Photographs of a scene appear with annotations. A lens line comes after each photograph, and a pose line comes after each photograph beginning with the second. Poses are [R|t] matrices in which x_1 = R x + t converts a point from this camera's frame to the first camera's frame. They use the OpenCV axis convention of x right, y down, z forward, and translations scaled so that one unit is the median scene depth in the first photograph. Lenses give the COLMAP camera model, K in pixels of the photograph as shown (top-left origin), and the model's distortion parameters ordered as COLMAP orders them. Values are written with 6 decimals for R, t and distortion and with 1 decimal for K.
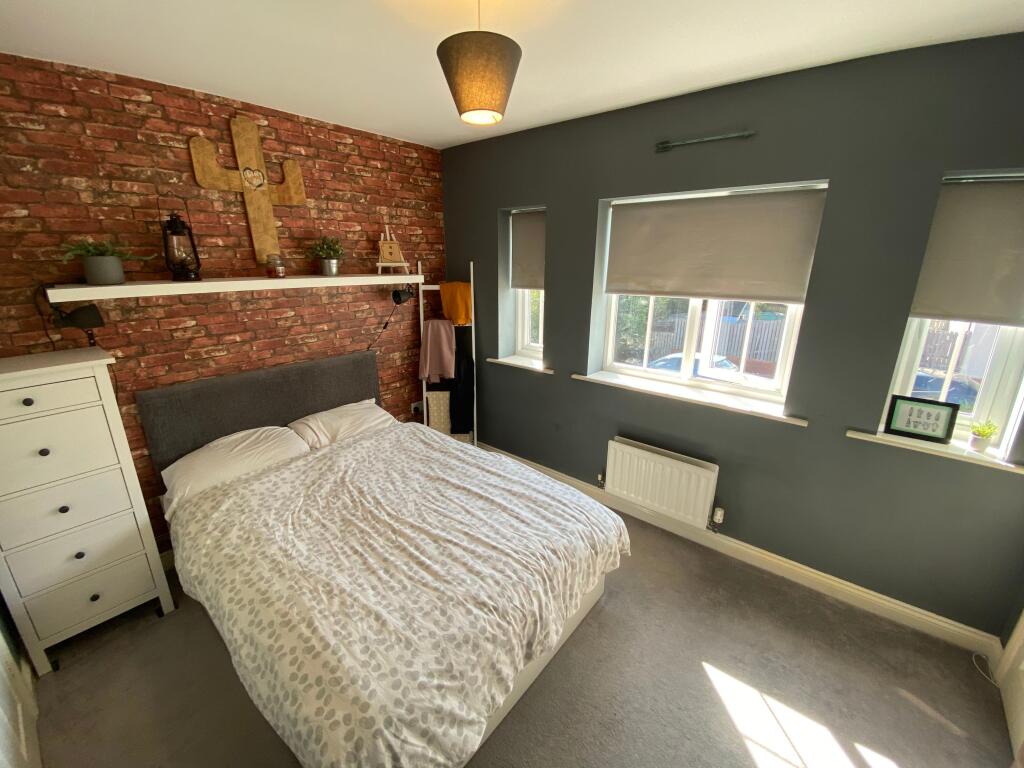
lens RADIAL K [[418.1, 0, 522.1], [0, 418.1, 387.6], [0, 0, 1]] dist [-0.015653, -0.003912]
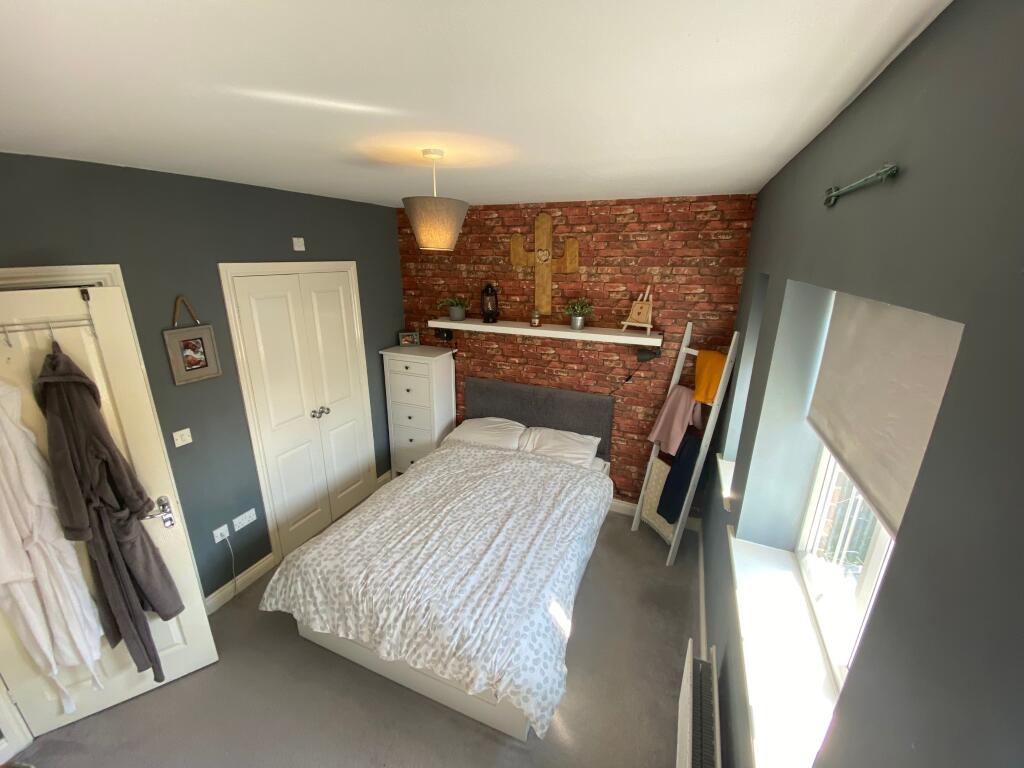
lens RADIAL K [[418.1, 0, 522.7], [0, 418.1, 387.6], [0, 0, 1]] dist [-0.015653, -0.003912]
pose [[0.258712, 0.291333, -0.920974, 0.718494], [-0.288085, 0.933316, 0.214310, -0.346351], [0.921995, 0.209874, 0.325388, 0.528575]]
